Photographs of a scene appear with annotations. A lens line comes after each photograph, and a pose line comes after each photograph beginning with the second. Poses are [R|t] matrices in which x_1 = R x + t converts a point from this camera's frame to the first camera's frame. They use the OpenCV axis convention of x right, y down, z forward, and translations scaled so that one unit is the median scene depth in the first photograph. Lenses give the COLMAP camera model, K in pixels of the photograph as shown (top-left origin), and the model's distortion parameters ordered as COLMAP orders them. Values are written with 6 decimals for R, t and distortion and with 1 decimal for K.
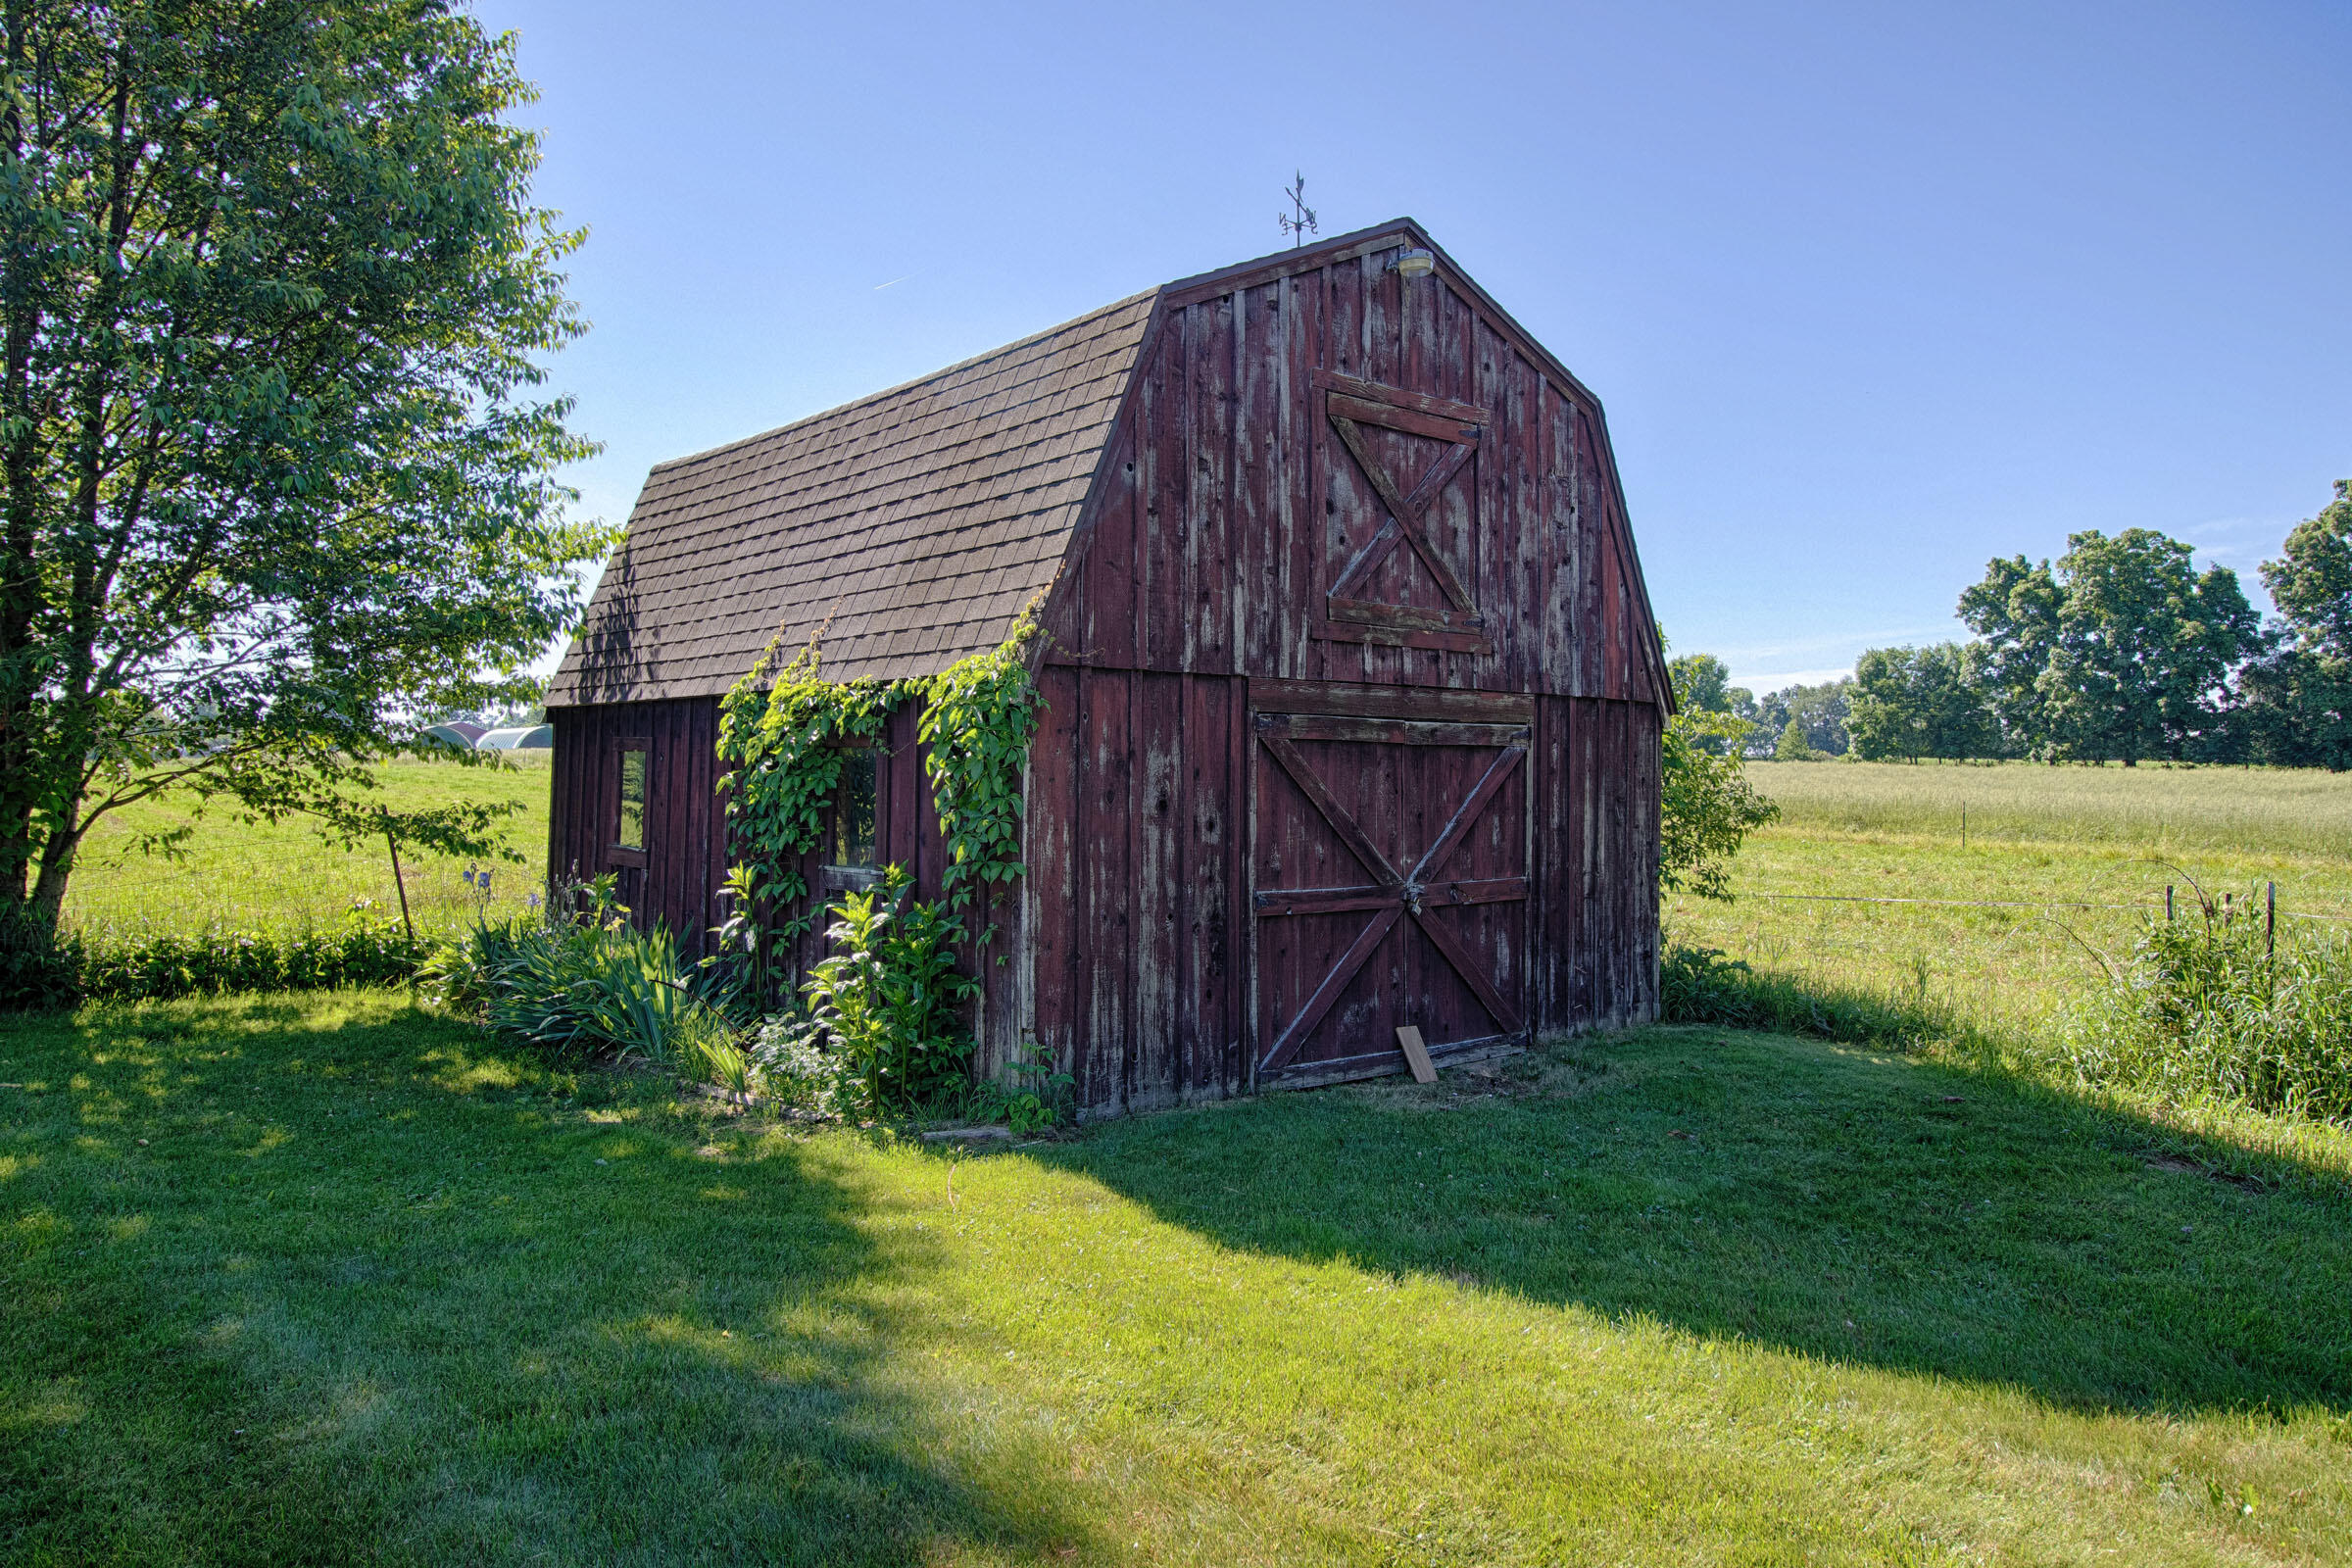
lens RADIAL K [[1383.2, 0, 1178.7], [0, 1383.2, 746.5], [0, 0, 1]] dist [-0.004141, -0.000630]
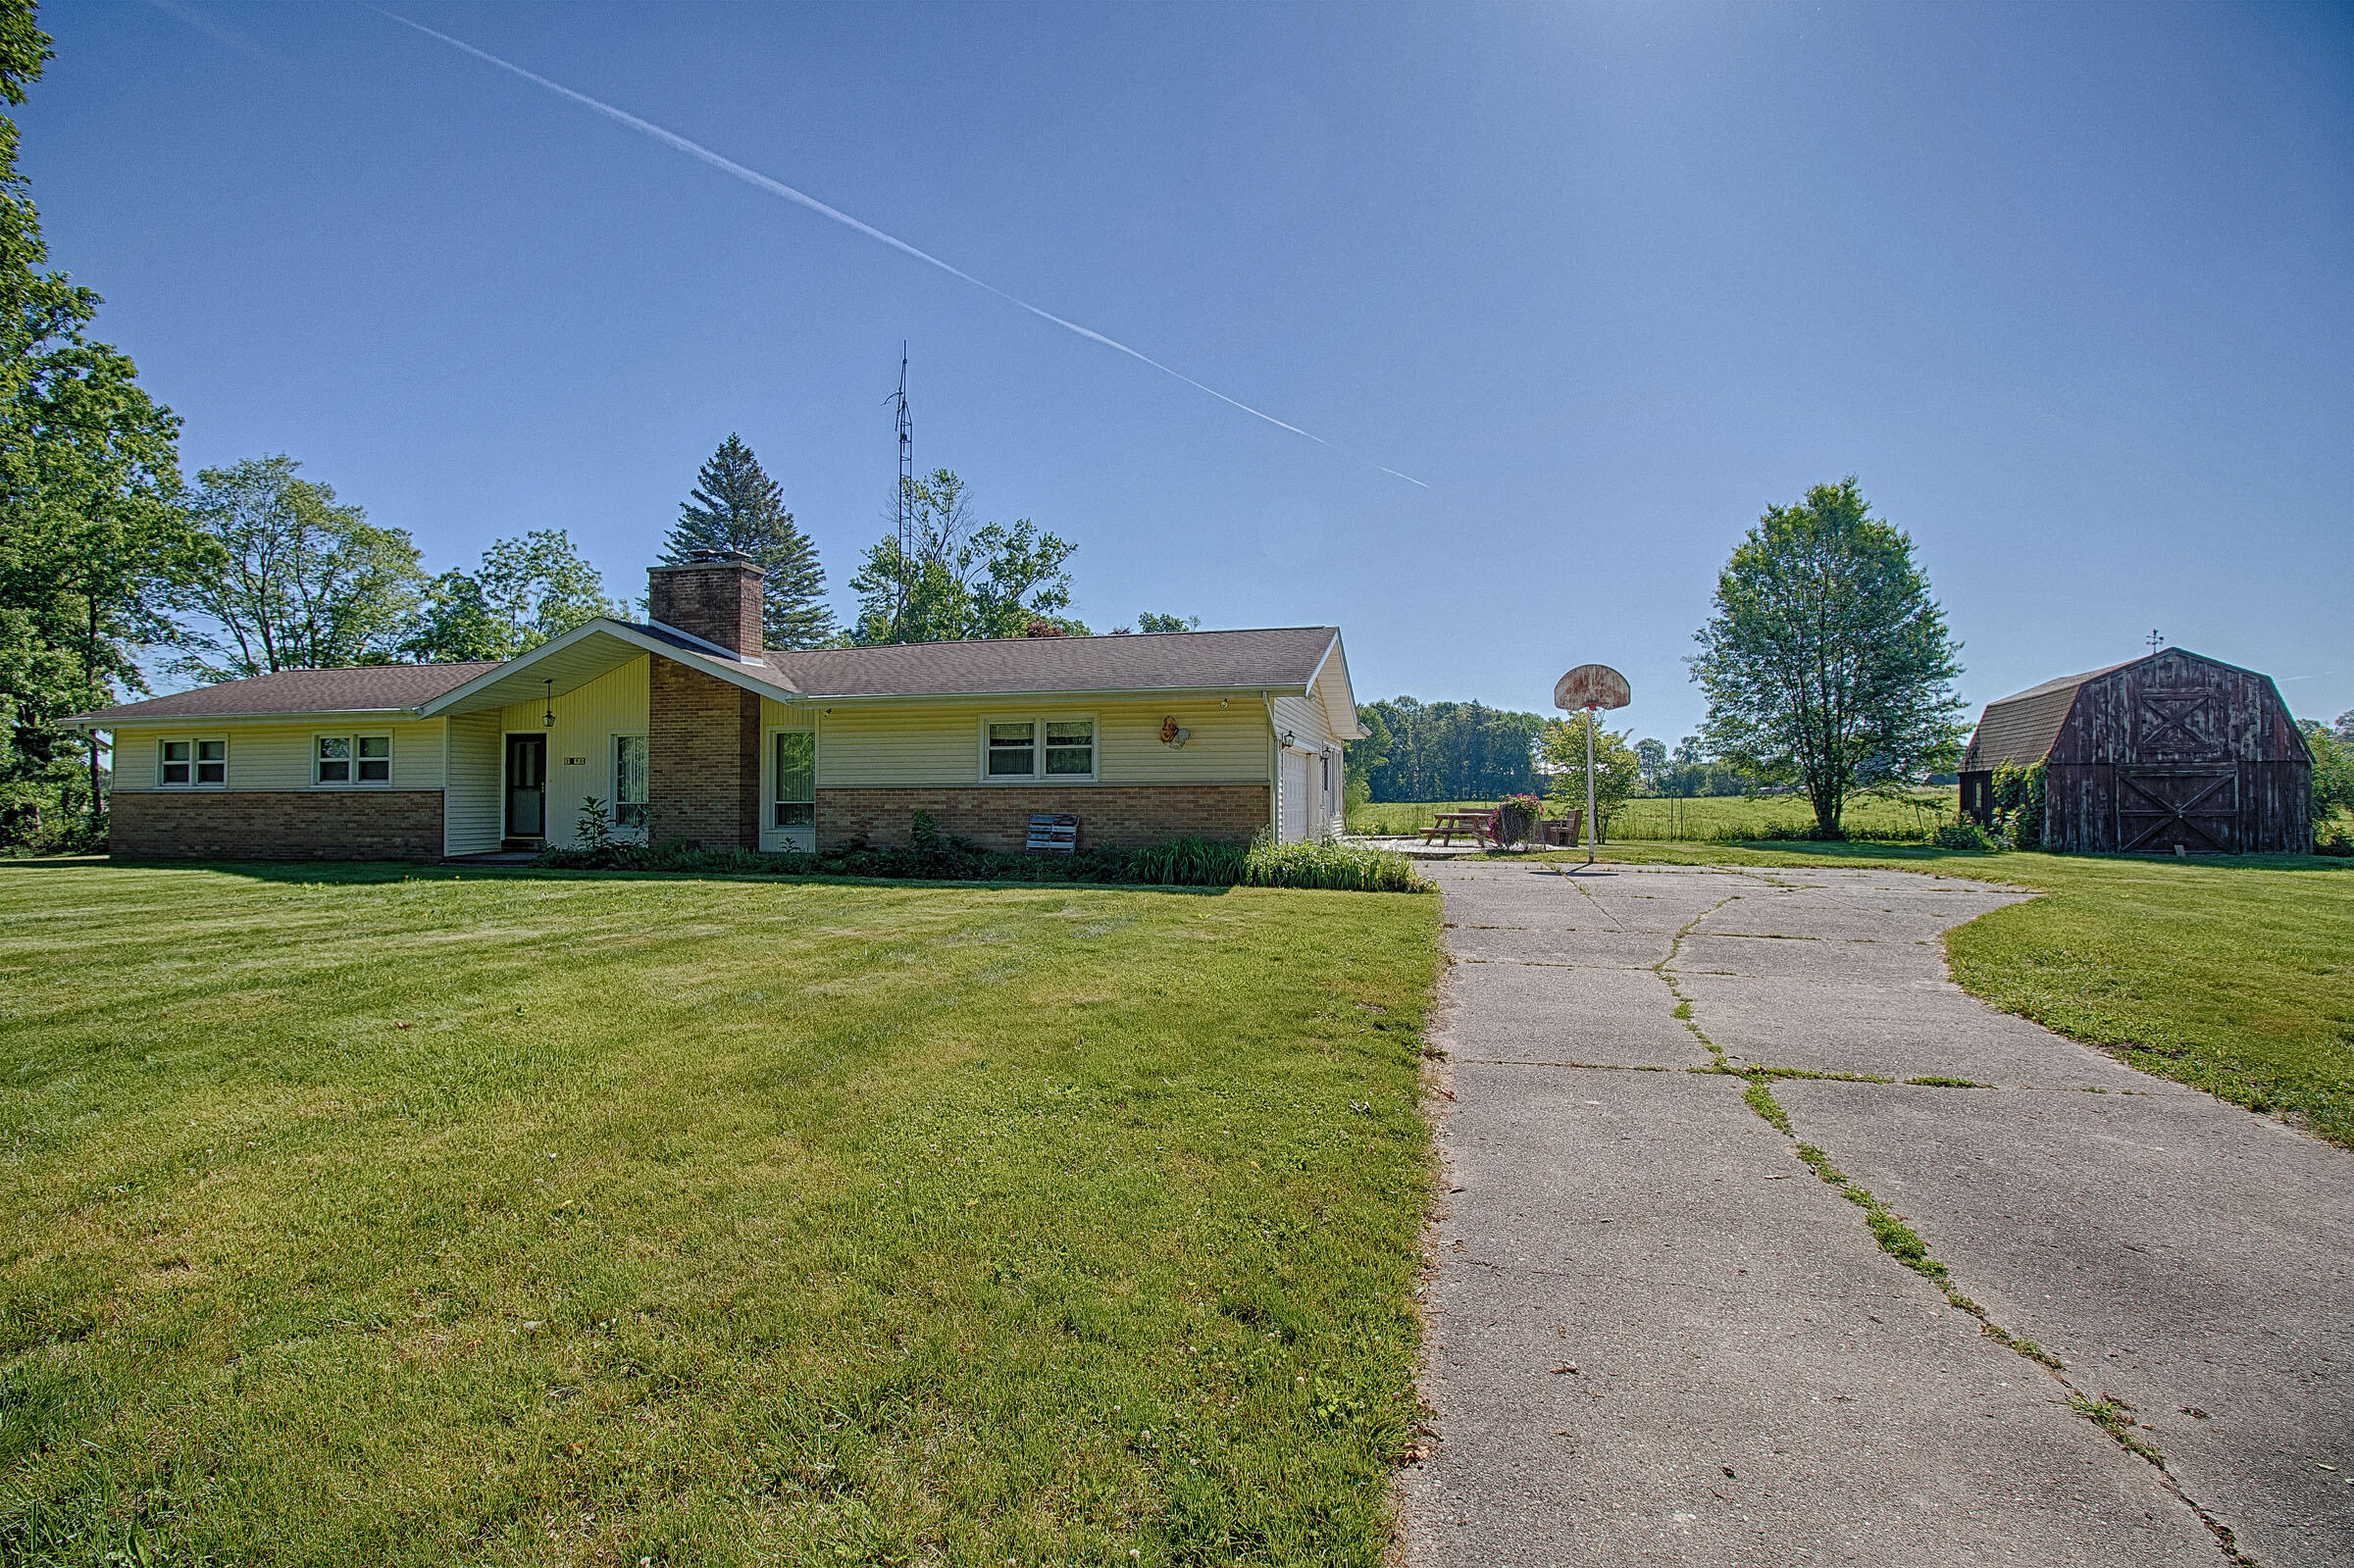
lens RADIAL K [[1093.8, 0, 1177.5], [0, 1093.8, 772.6], [0, 0, 1]] dist [0.001030, -0.000312]
pose [[0.445326, -0.035806, -0.894652, 1.657847], [0.025921, 0.999297, -0.027091, -0.001515], [0.894993, -0.011126, 0.445941, -2.935040]]
